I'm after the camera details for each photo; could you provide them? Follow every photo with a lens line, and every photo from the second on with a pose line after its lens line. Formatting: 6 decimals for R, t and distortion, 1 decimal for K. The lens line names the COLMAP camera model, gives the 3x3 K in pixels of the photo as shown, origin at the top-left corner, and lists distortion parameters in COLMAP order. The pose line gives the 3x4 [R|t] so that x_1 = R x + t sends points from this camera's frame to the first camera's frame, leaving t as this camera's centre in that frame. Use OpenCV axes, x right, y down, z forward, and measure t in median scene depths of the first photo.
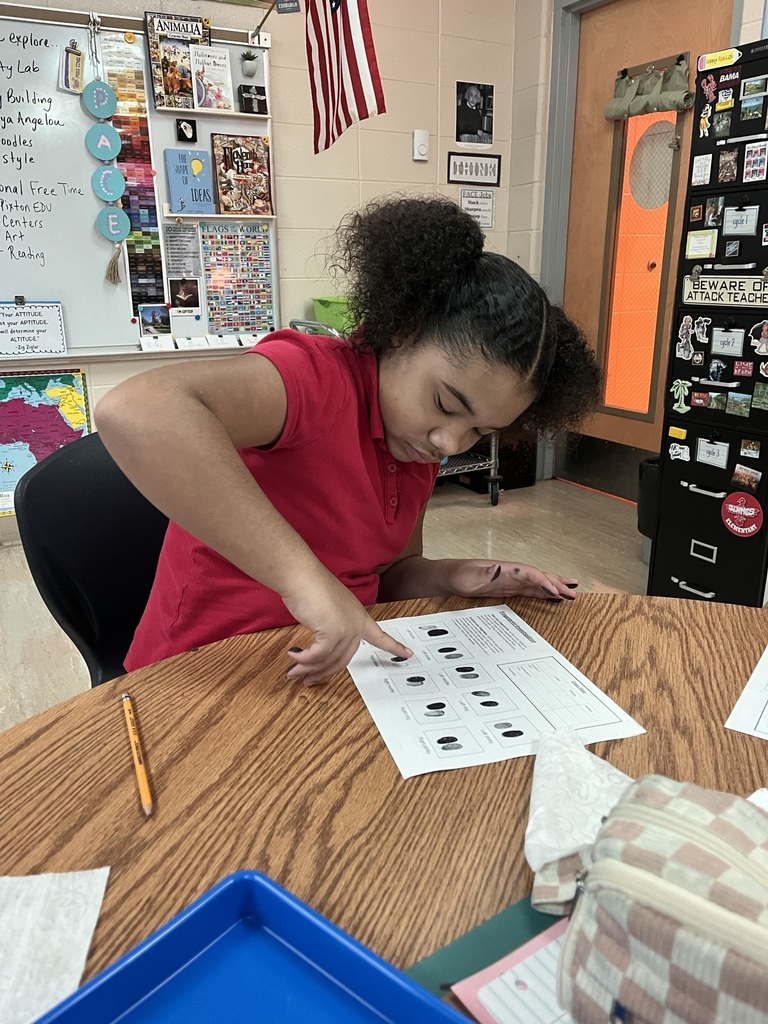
lens RADIAL K [[779.4, 0, 384.0], [0, 779.4, 512.0], [0, 0, 1]] dist [0.124715, -0.136953]
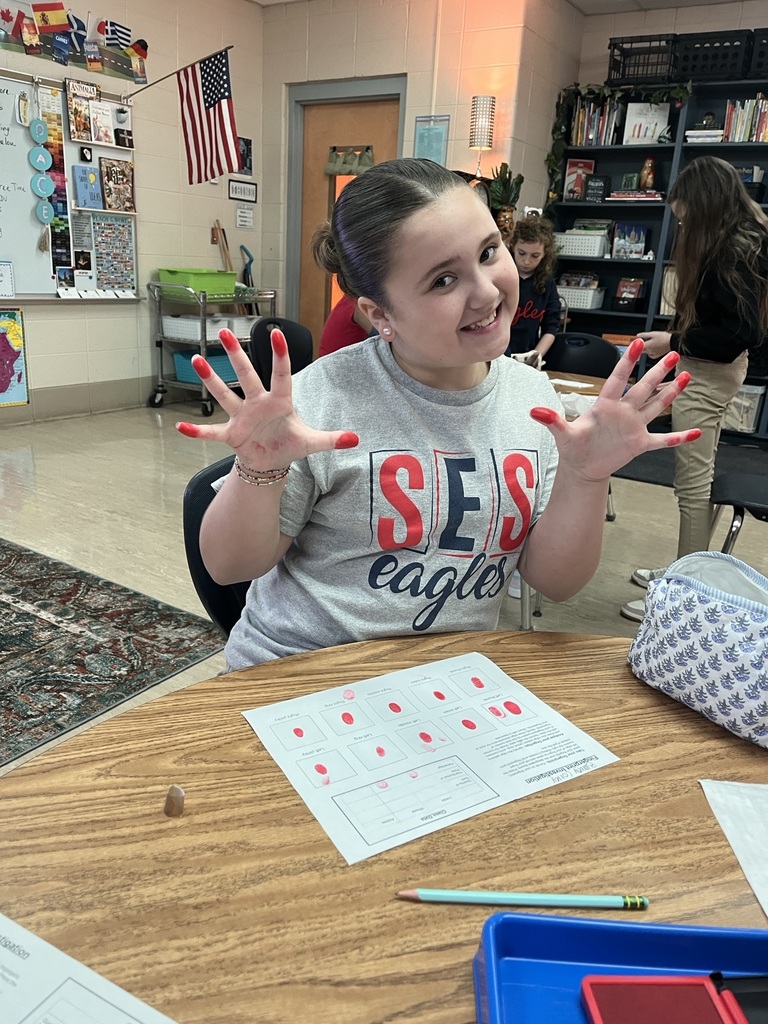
lens RADIAL K [[779.4, 0, 384.0], [0, 779.4, 512.0], [0, 0, 1]] dist [0.124715, -0.136953]
pose [[0.886378, -0.082253, 0.455598, -0.487280], [0.071289, 0.996603, 0.041230, 0.181300], [-0.457441, -0.004066, 0.889230, -0.619938]]
